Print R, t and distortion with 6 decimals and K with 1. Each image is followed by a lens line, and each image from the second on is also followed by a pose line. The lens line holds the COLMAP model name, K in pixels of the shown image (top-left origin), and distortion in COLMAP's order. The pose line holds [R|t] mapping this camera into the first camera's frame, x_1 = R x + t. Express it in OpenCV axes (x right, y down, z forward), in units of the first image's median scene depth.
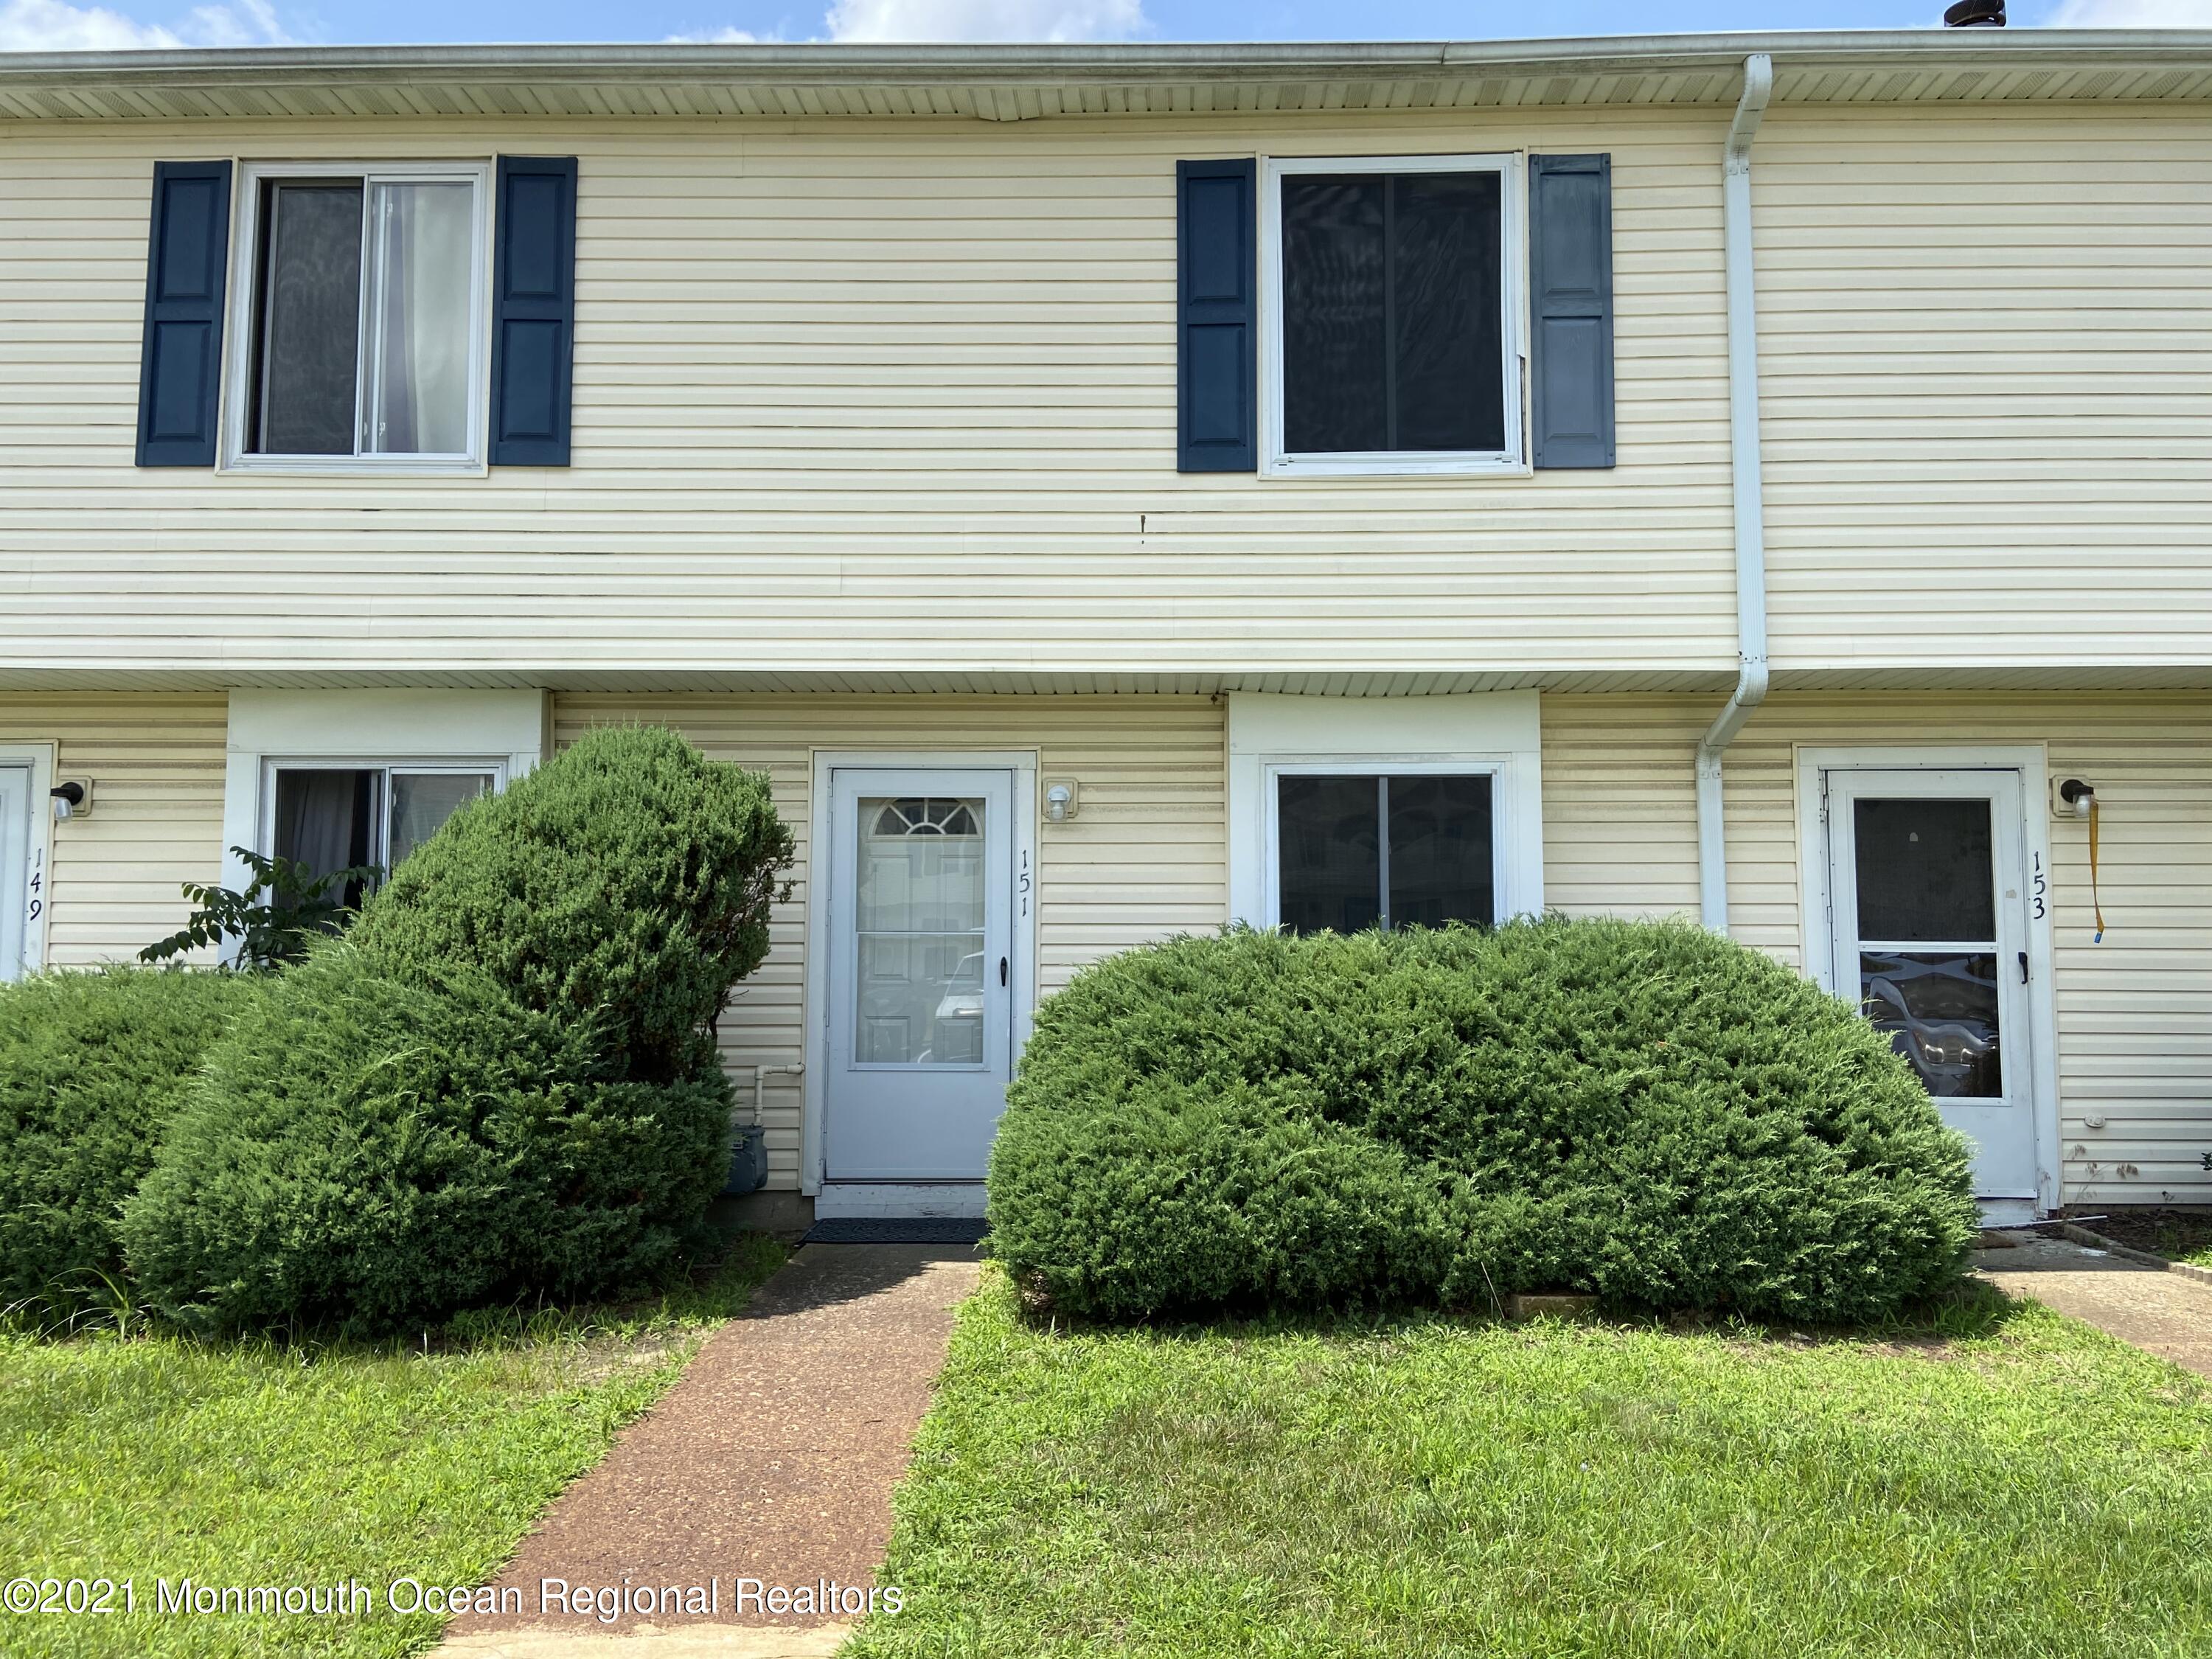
lens RADIAL K [[1630.0, 0, 1112.9], [0, 1630.0, 827.5], [0, 0, 1]] dist [0.120751, -0.137842]
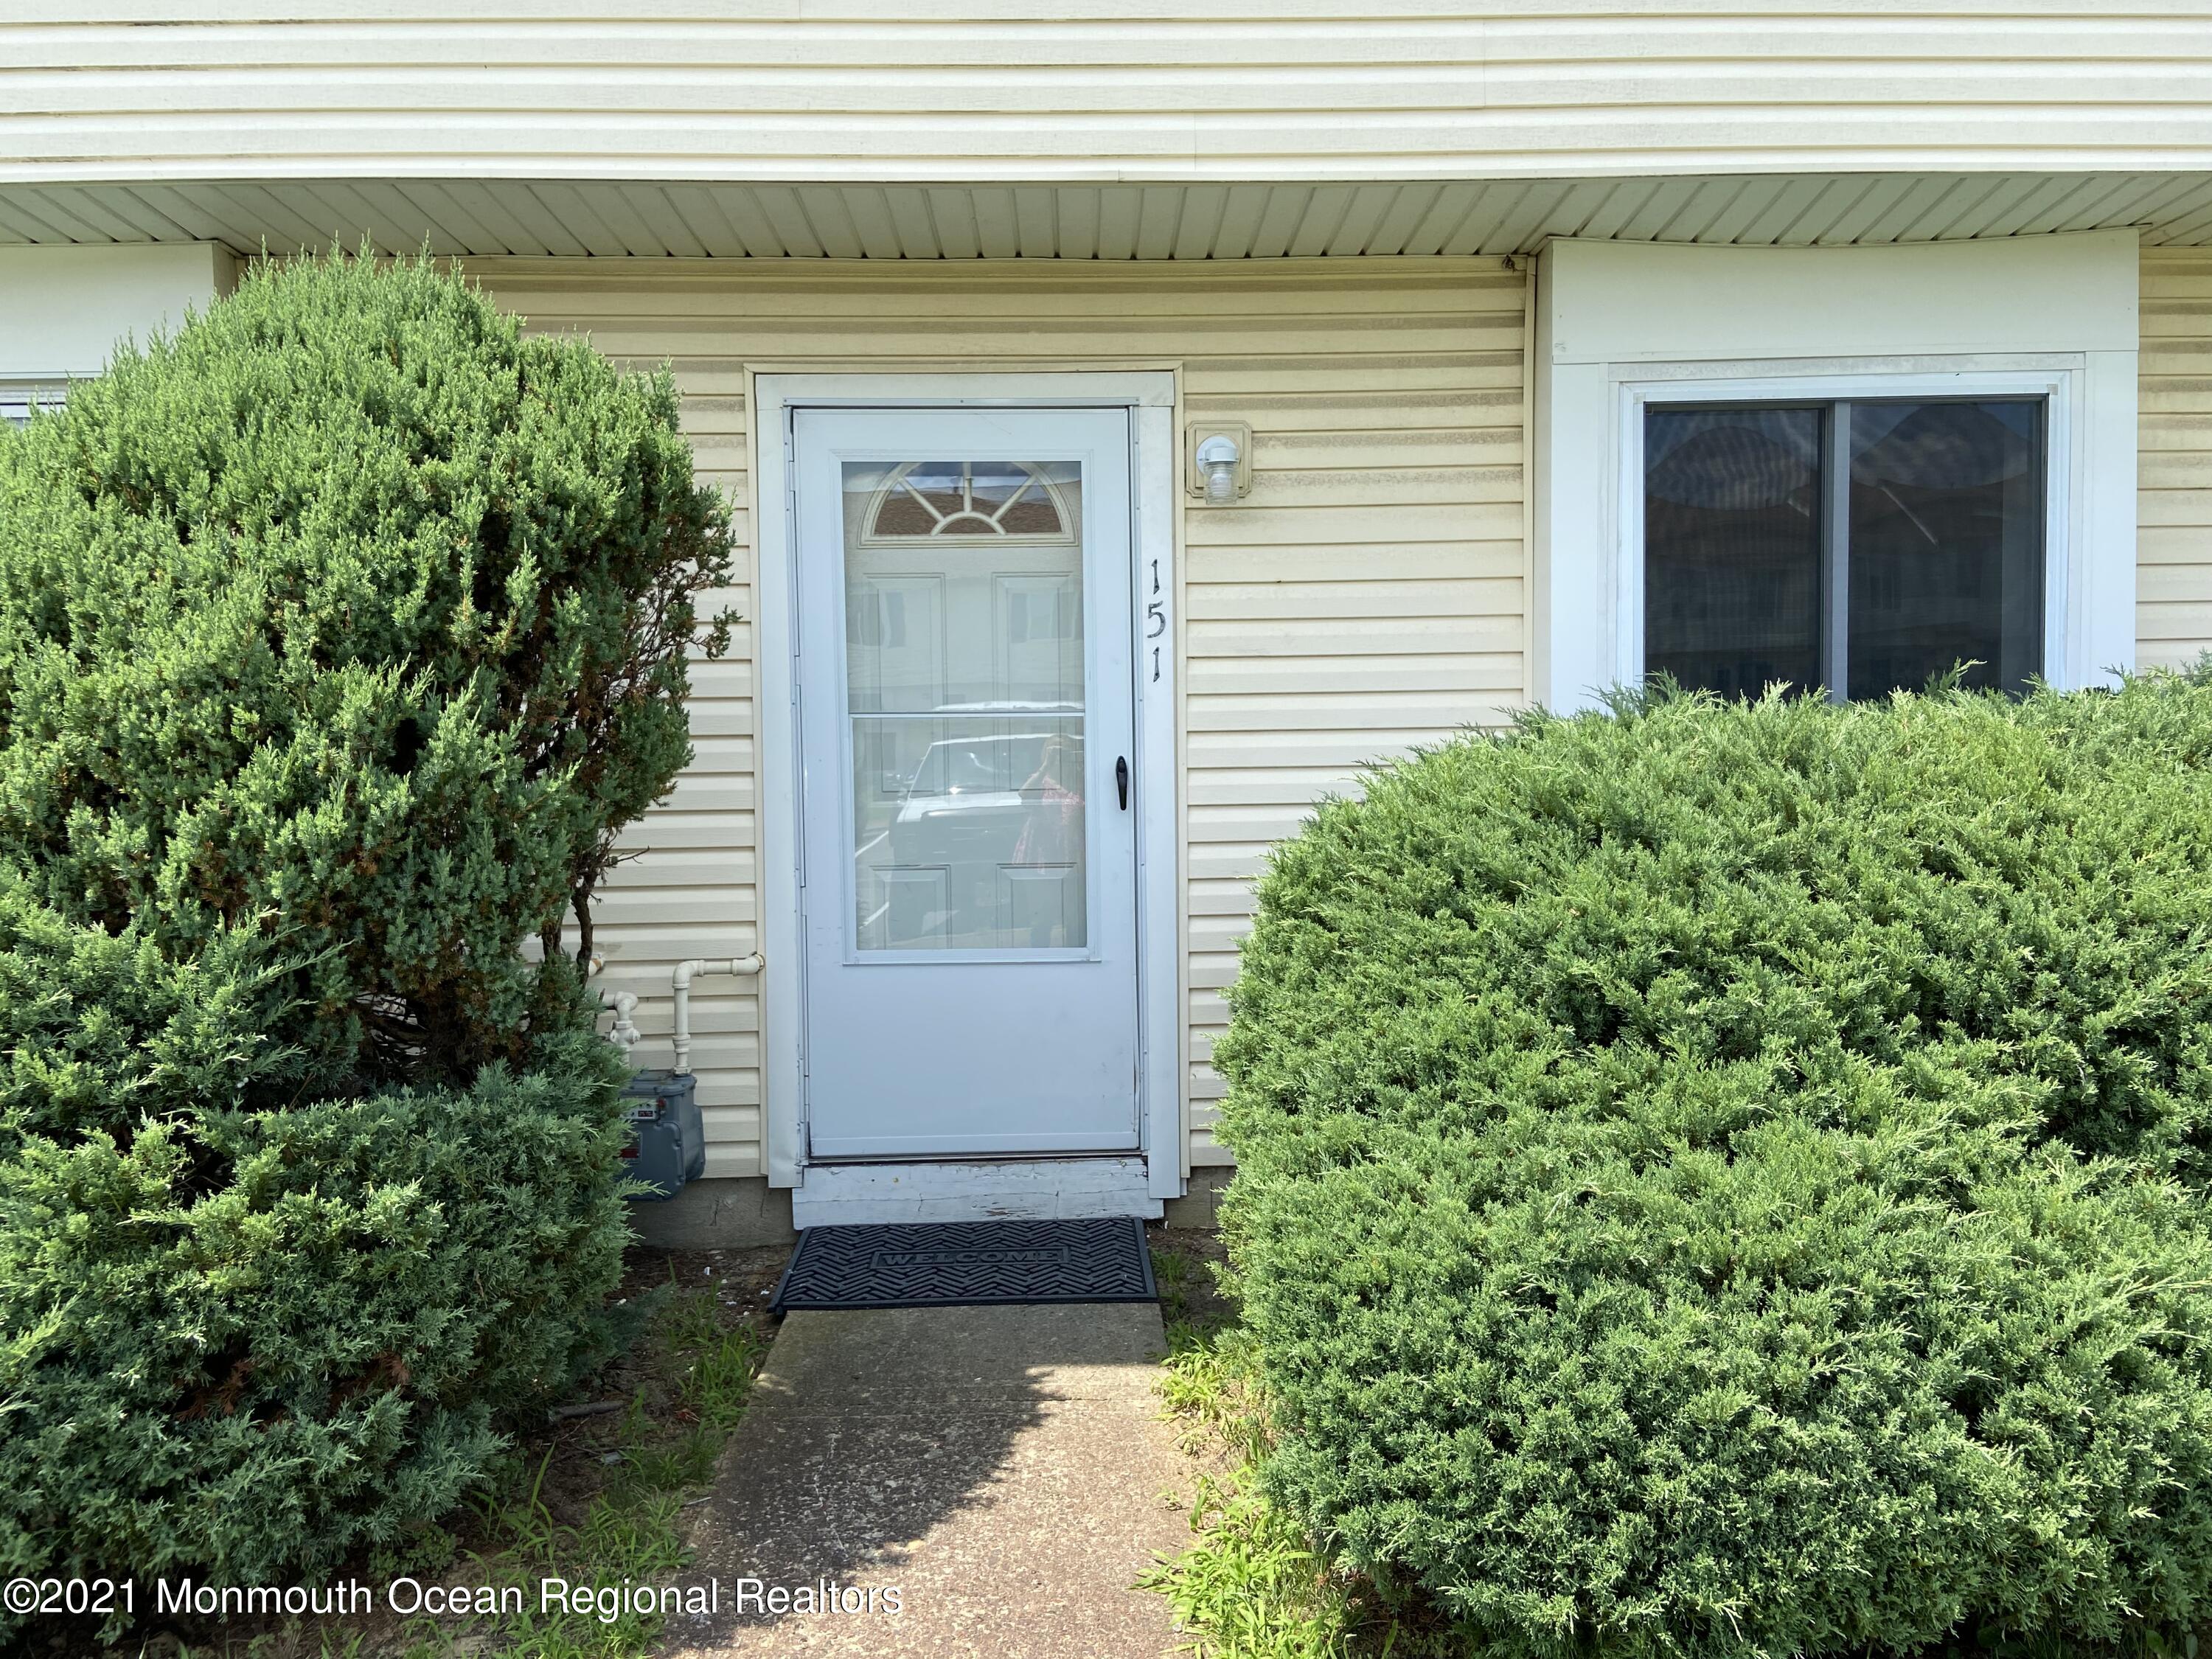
lens RADIAL K [[1675.3, 0, 1110.0], [0, 1675.3, 802.3], [0, 0, 1]] dist [0.118692, -0.147418]
pose [[0.999002, -0.018806, 0.040505, -0.120860], [0.013813, 0.992653, 0.120204, 0.034645], [-0.042468, -0.119524, 0.991923, 0.567477]]
